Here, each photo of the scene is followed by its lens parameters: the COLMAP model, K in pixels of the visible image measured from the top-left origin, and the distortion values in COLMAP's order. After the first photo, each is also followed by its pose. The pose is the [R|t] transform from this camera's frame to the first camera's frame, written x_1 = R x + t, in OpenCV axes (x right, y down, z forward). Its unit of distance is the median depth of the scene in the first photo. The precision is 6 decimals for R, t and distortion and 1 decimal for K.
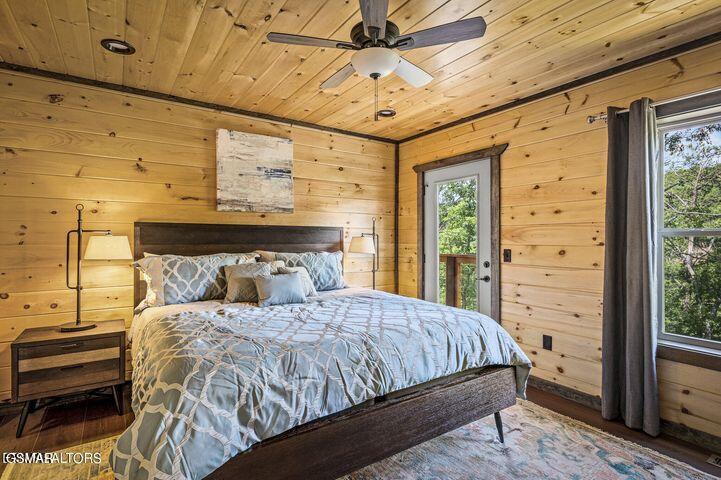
lens RADIAL K [[365.2, 0, 360.5], [0, 365.2, 240.0], [0, 0, 1]] dist [-0.000098, 0.000170]
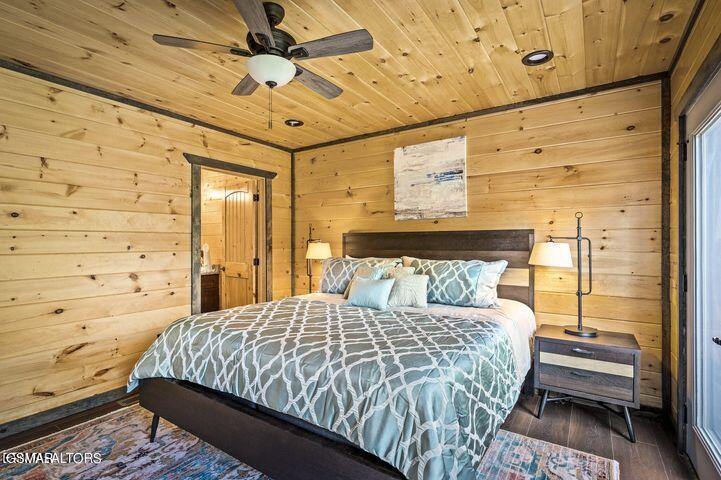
lens RADIAL K [[348.0, 0, 360.5], [0, 348.0, 240.0], [0, 0, 1]] dist [0.001514, 0.000103]
pose [[0.379082, -0.014634, -0.925247, 0.571514], [-0.001718, 0.999862, -0.016518, -0.000864], [0.925361, 0.007851, 0.379005, 0.486420]]
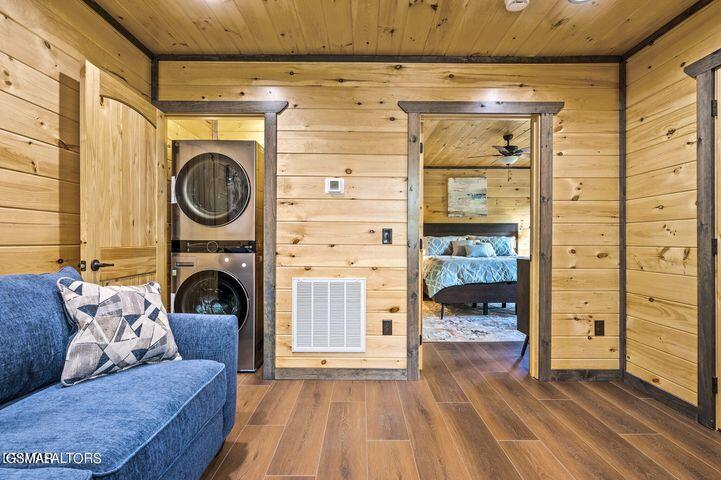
lens RADIAL K [[380.7, 0, 352.2], [0, 380.7, 239.0], [0, 0, 1]] dist [-0.001149, -0.000113]
pose [[0.824141, -0.006424, -0.566349, 0.393073], [-0.000378, 0.999929, -0.011893, 0.074268], [0.566385, 0.010016, 0.824080, -1.121739]]
